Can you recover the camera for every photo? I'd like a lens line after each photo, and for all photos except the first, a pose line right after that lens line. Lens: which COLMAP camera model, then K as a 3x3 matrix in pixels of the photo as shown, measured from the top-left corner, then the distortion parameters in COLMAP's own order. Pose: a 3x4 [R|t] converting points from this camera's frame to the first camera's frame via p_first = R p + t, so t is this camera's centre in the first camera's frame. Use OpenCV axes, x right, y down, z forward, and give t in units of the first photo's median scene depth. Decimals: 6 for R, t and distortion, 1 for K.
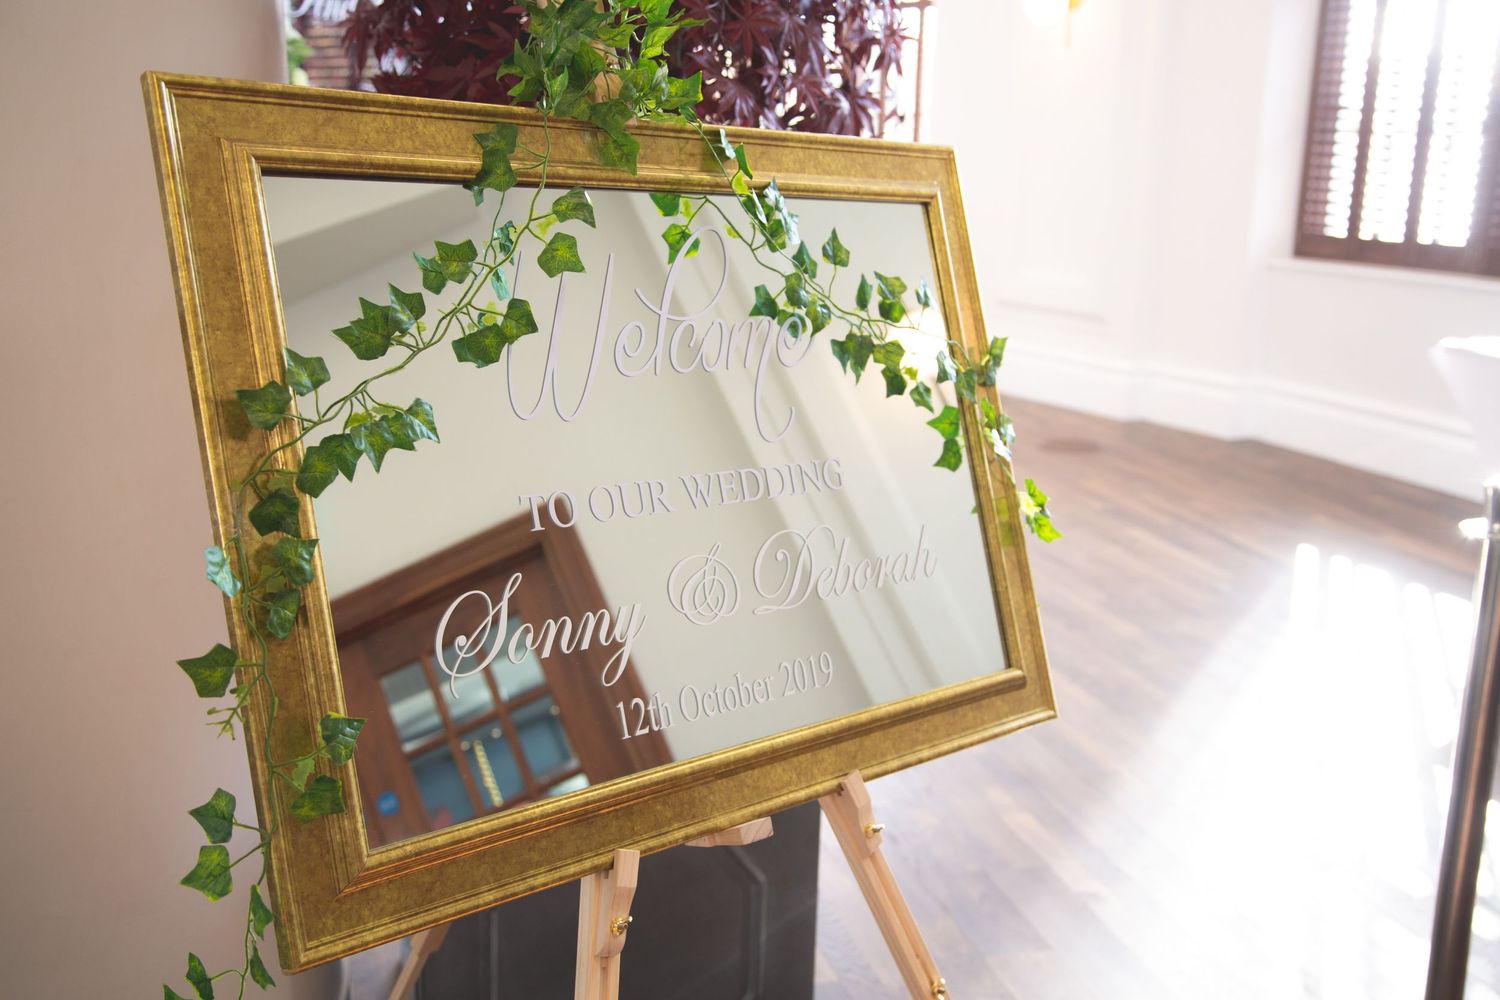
lens RADIAL K [[1581.1, 0, 750.0], [0, 1581.1, 500.0], [0, 0, 1]] dist [0.005618, -0.001118]
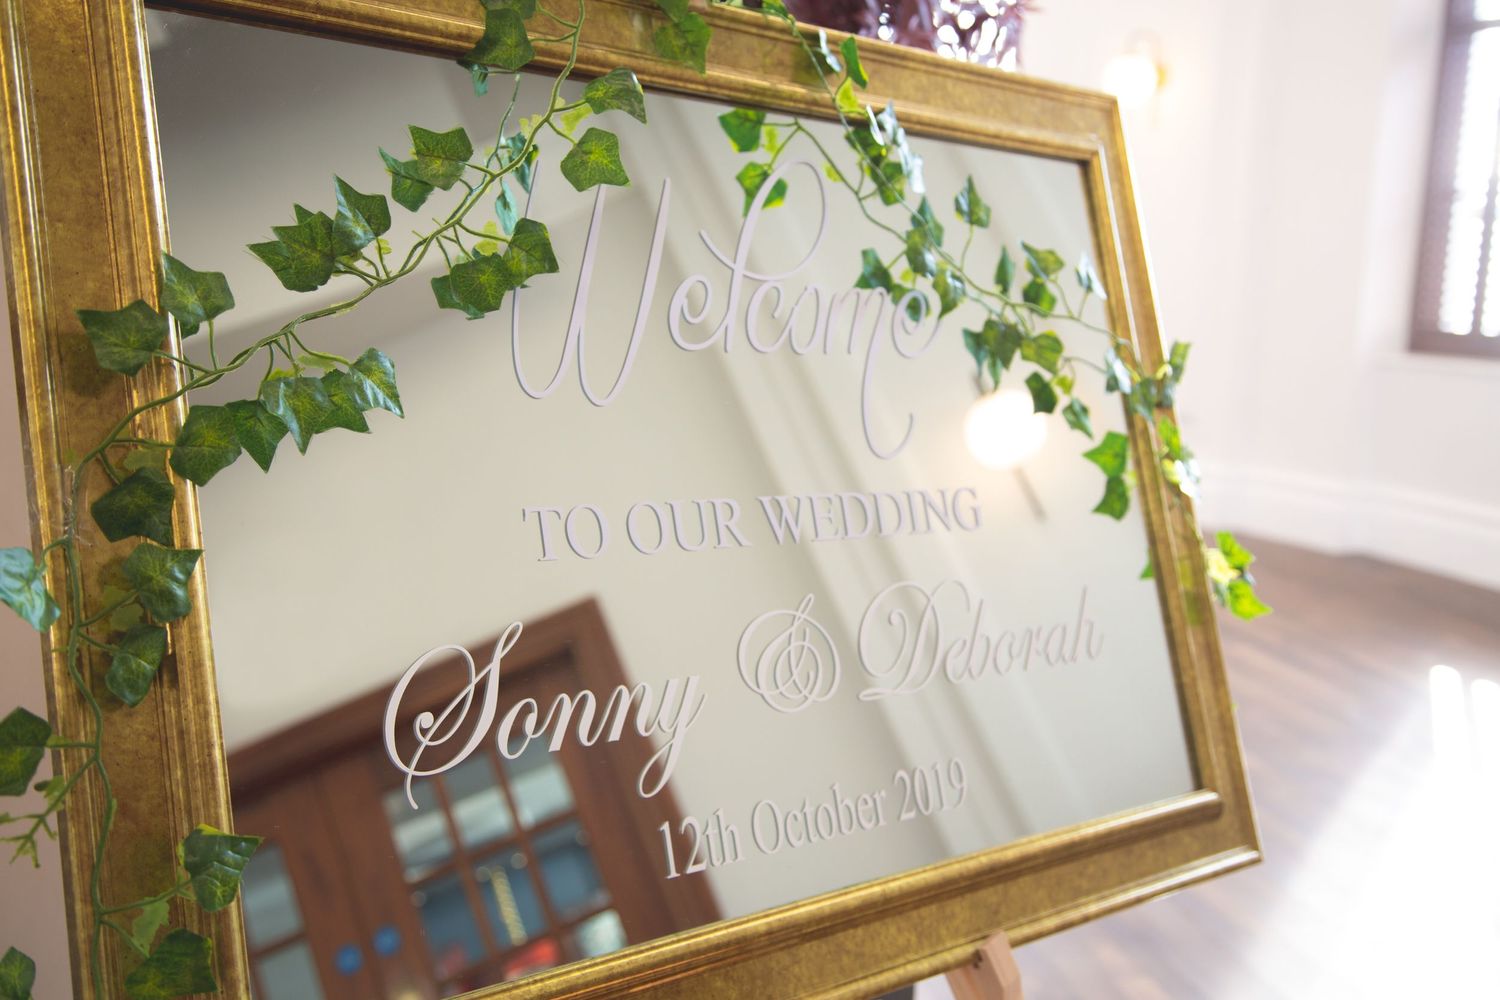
lens RADIAL K [[1614.7, 0, 750.0], [0, 1614.7, 500.0], [0, 0, 1]] dist [0.010079, 0.016558]
pose [[0.999488, 0.018544, -0.026085, -0.028781], [-0.020506, 0.996812, -0.077108, 0.041008], [0.024572, 0.077604, 0.996681, 0.288766]]
